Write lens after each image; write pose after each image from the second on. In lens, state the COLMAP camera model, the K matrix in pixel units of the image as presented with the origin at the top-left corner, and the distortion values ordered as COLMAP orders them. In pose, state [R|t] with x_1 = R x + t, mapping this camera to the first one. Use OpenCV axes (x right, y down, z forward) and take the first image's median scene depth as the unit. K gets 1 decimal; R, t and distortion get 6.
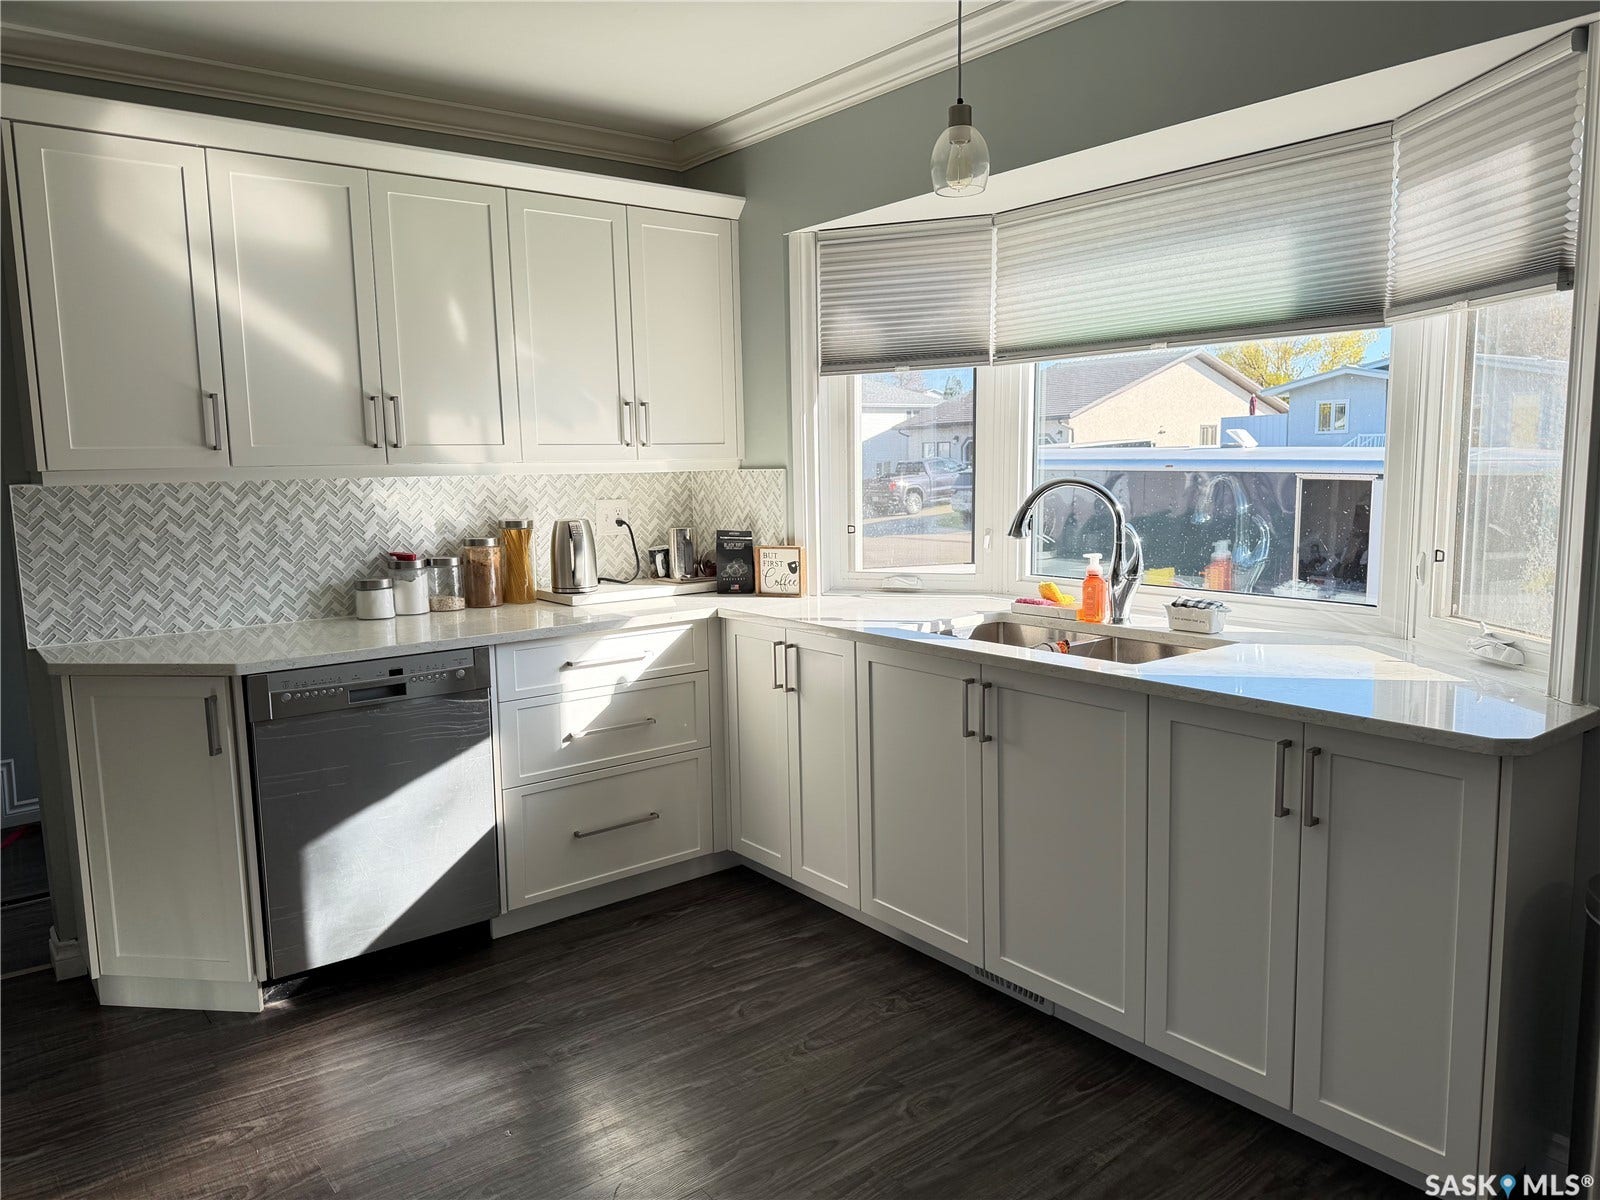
lens RADIAL K [[1114.1, 0, 802.6], [0, 1114.1, 603.7], [0, 0, 1]] dist [0.081282, -0.111615]
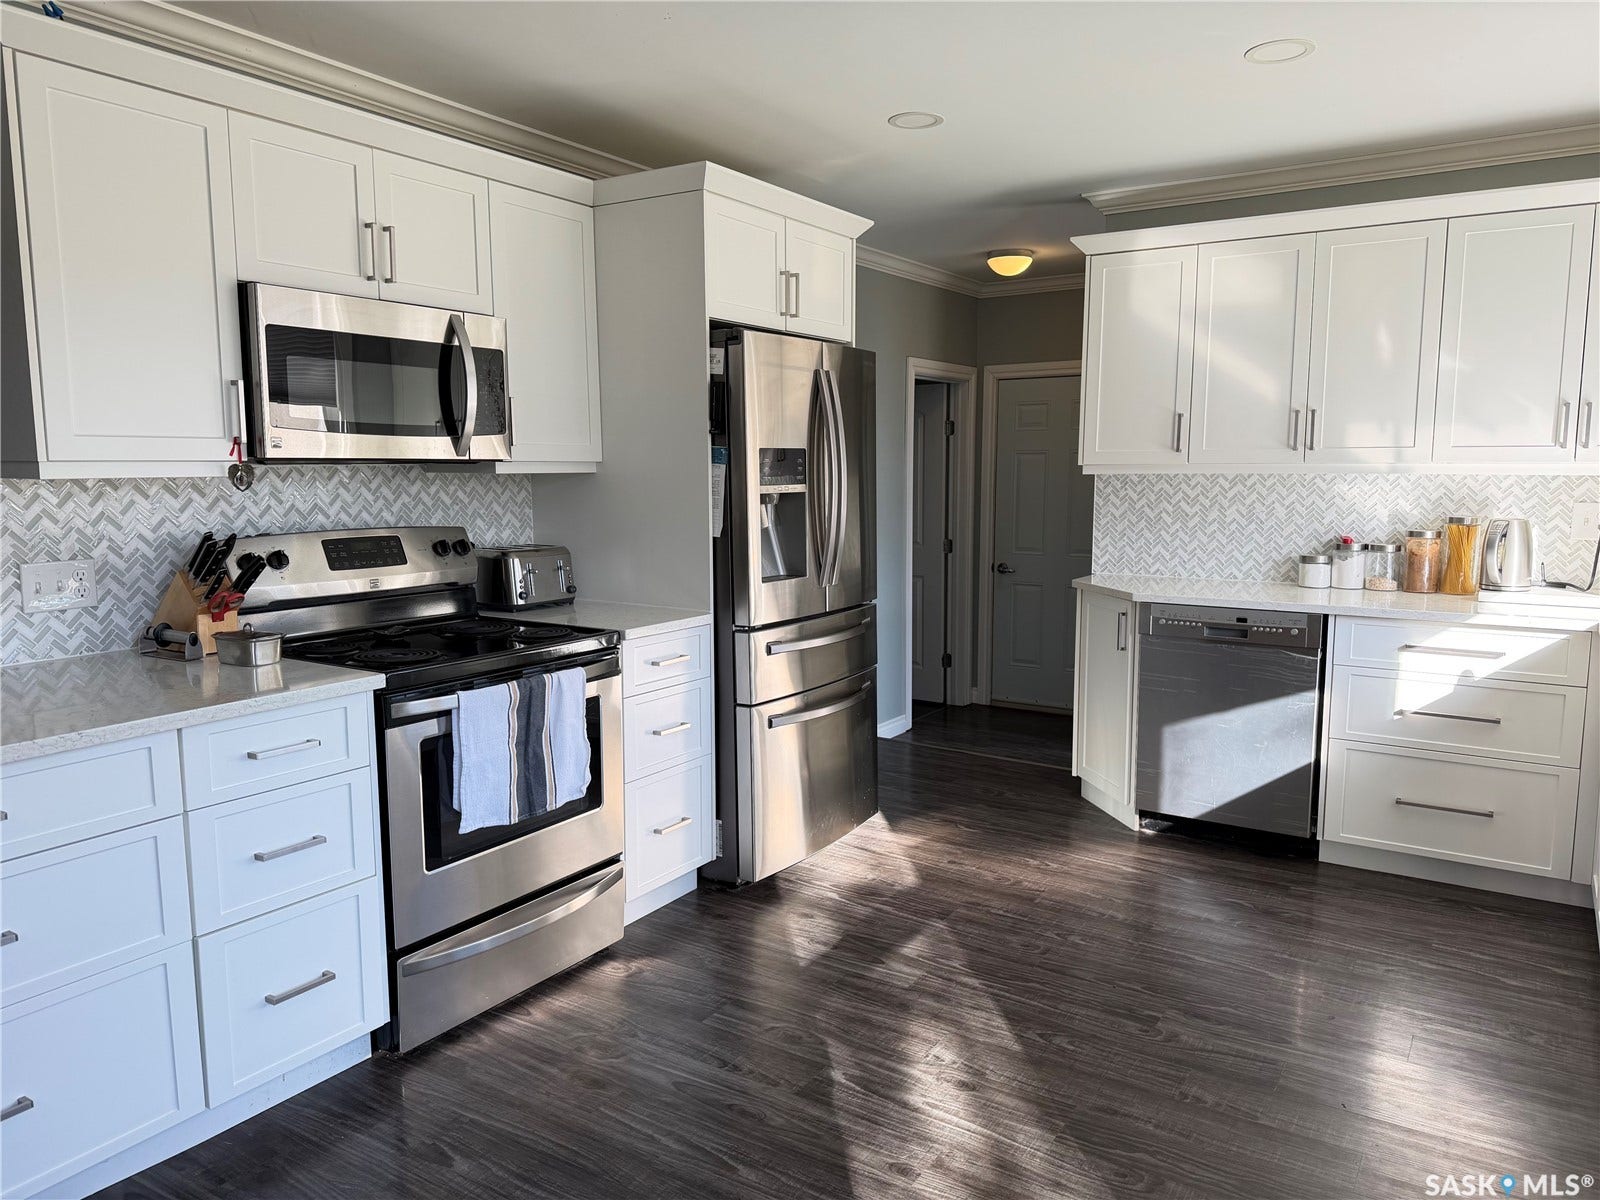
lens RADIAL K [[1114.1, 0, 801.8], [0, 1114.1, 608.2], [0, 0, 1]] dist [0.081282, -0.111615]
pose [[0.317014, 0.139581, -0.938093, 0.617100], [-0.128011, 0.986357, 0.103503, -0.020603], [0.939742, 0.087275, 0.330557, 0.059376]]
